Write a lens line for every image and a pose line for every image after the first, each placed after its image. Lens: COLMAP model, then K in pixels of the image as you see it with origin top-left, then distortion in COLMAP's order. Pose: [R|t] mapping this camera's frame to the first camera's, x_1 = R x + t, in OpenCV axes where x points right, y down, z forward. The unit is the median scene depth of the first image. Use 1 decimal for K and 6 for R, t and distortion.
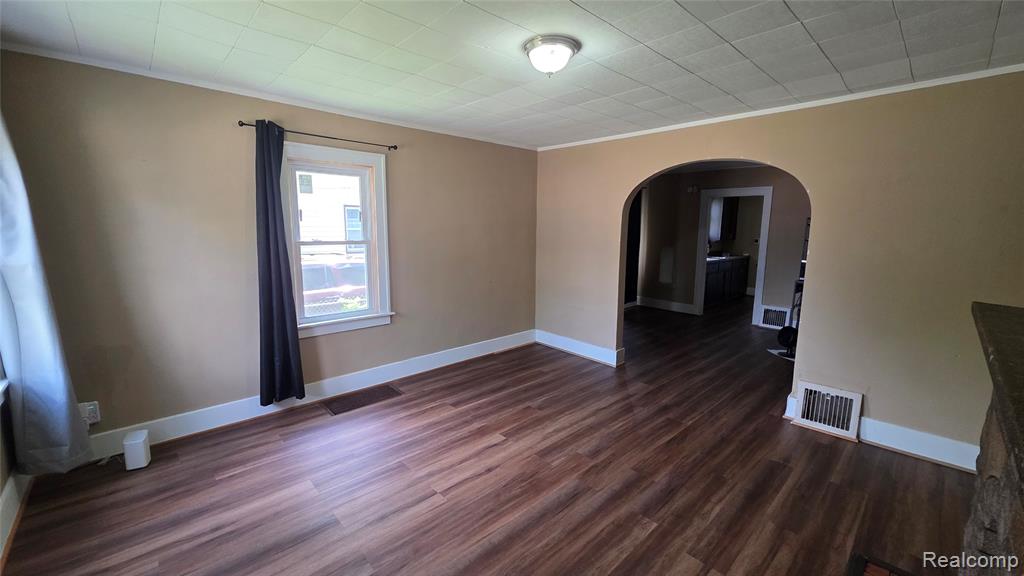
lens RADIAL K [[407.2, 0, 509.1], [0, 407.2, 287.1], [0, 0, 1]] dist [0.000549, 0.000005]
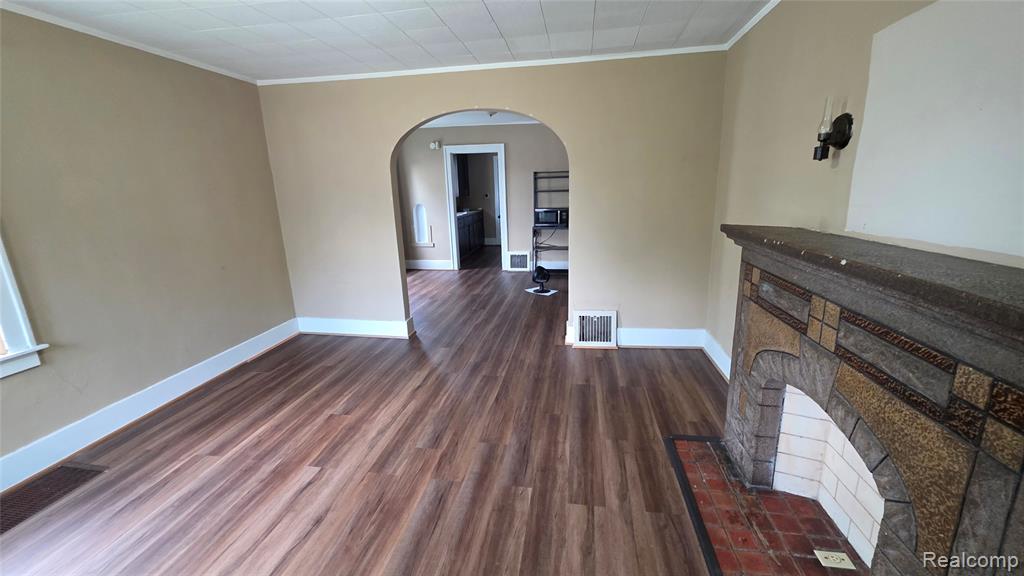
lens RADIAL K [[407.2, 0, 509.1], [0, 407.2, 287.1], [0, 0, 1]] dist [0.000549, 0.000005]
pose [[0.791820, -0.178459, 0.584101, -0.102611], [0.126128, 0.983523, 0.129513, -0.011225], [-0.597590, -0.028879, 0.801282, 0.179149]]
